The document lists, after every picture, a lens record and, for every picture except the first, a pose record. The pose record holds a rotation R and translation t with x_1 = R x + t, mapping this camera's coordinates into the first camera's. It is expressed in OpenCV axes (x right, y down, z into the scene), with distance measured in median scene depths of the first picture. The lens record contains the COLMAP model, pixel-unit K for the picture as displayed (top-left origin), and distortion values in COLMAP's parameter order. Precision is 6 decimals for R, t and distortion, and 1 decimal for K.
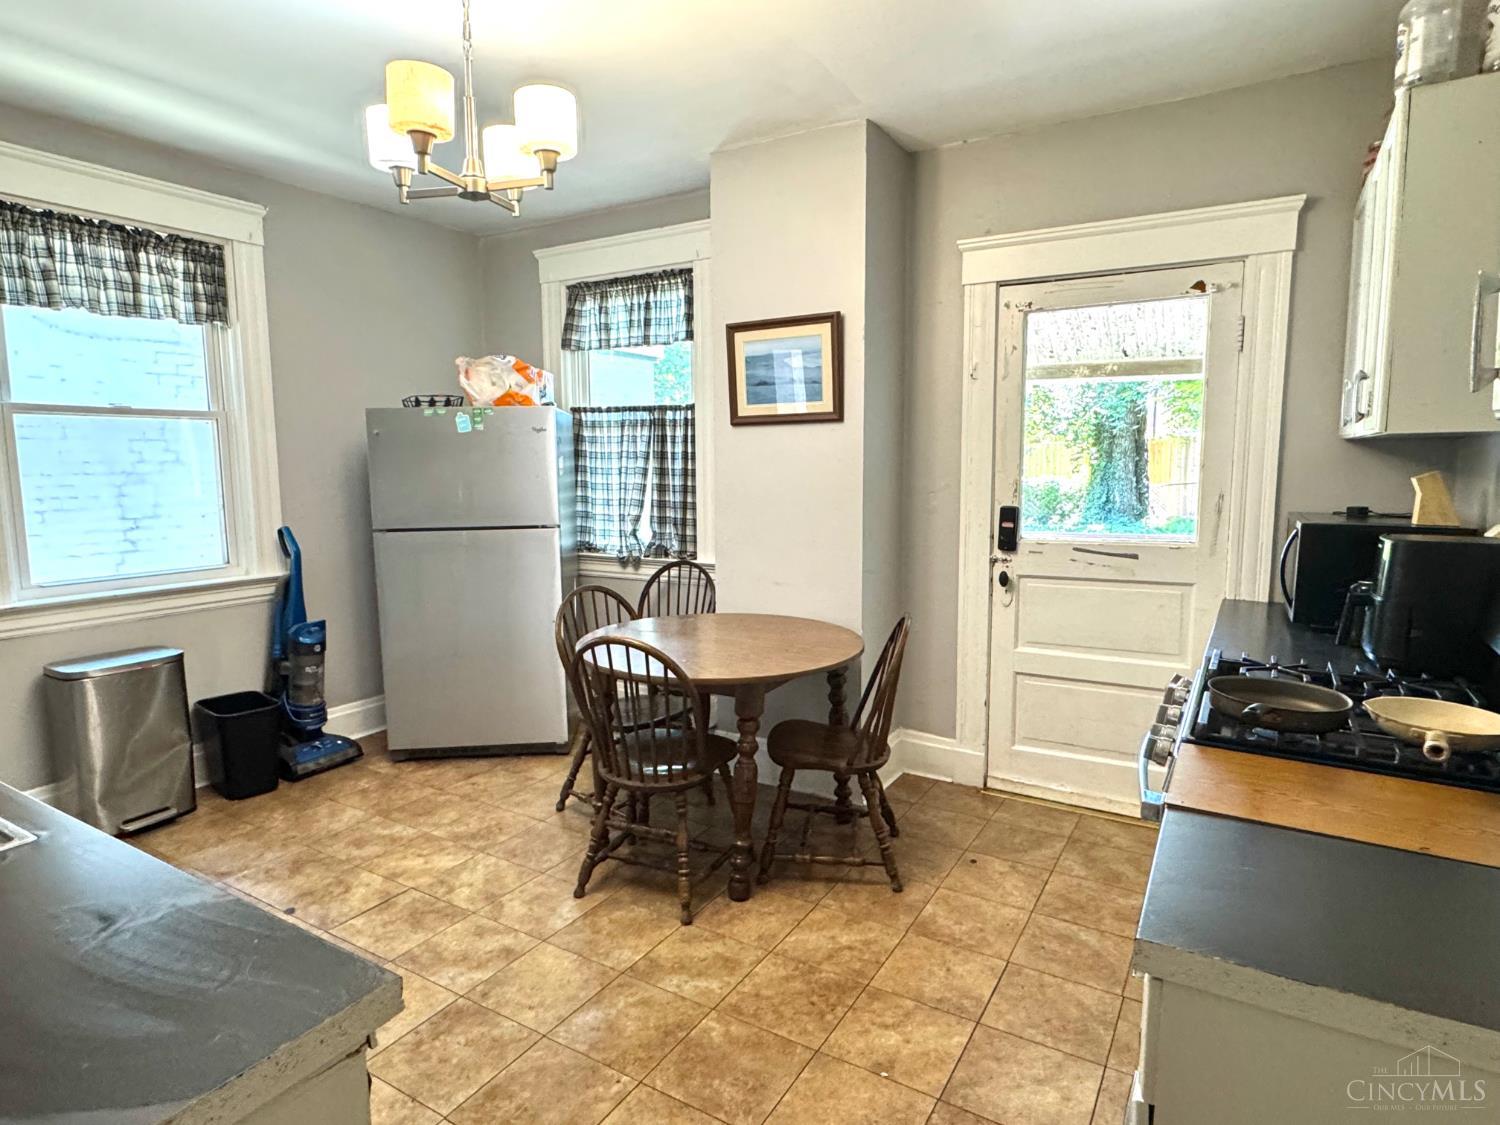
lens RADIAL K [[844.2, 0, 748.0], [0, 844.2, 563.3], [0, 0, 1]] dist [-0.001843, 0.000072]
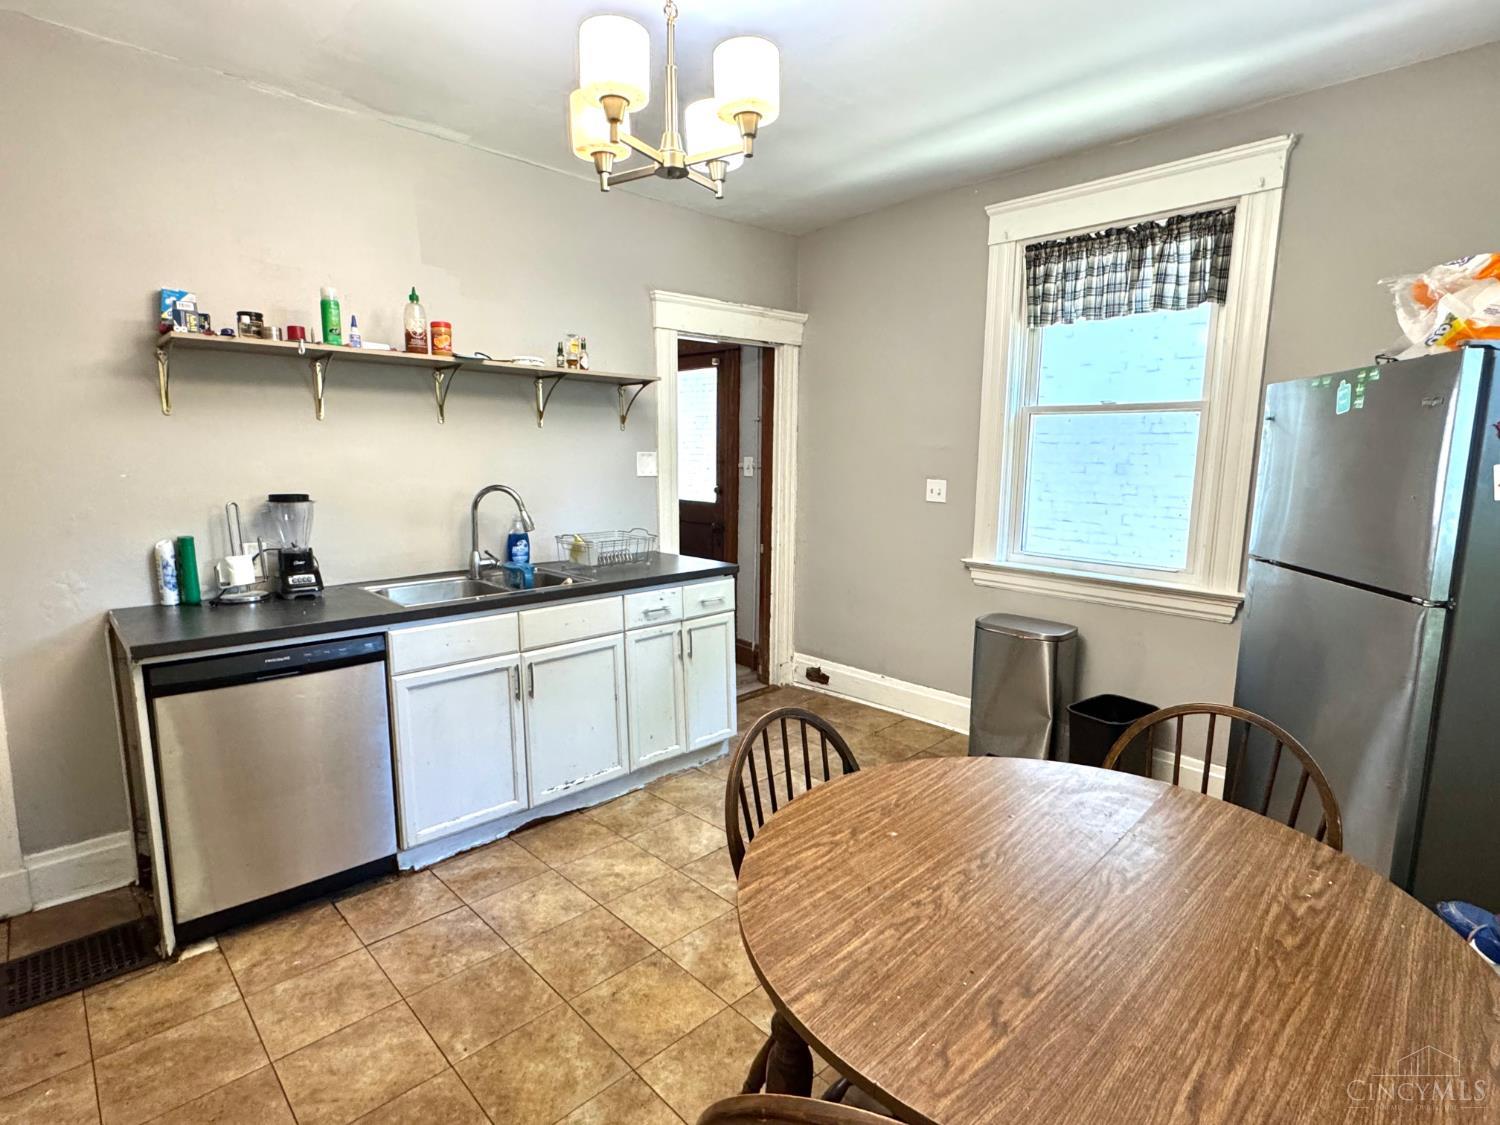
lens RADIAL K [[761.7, 0, 752.2], [0, 761.7, 561.4], [0, 0, 1]] dist [0.001181, 0.000095]
pose [[-0.259357, 0.146337, -0.954630, 0.329106], [-0.129356, 0.974284, 0.184493, -0.113059], [0.957079, 0.171337, -0.233758, 0.844942]]
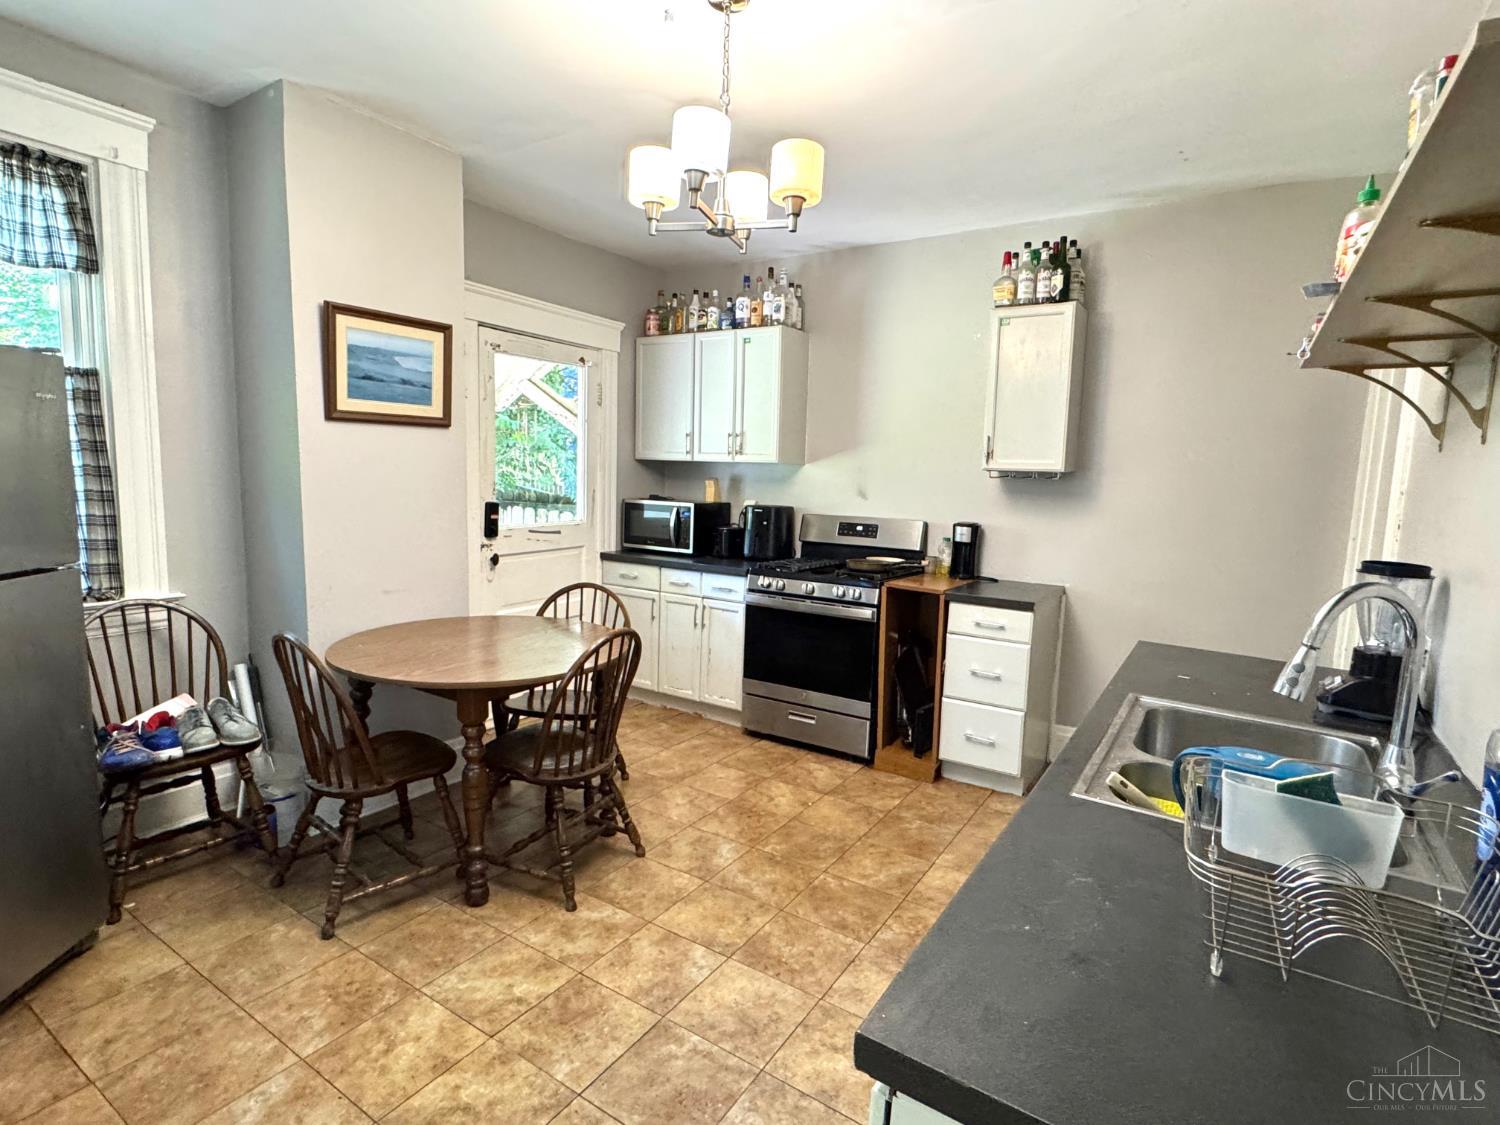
lens RADIAL K [[761.7, 0, 748.6], [0, 761.7, 562.0], [0, 0, 1]] dist [0.001181, 0.000095]
pose [[0.032233, -0.112463, 0.993133, -0.852505], [0.092972, 0.989678, 0.109055, -0.069530], [-0.995147, 0.088818, 0.042356, 0.596452]]
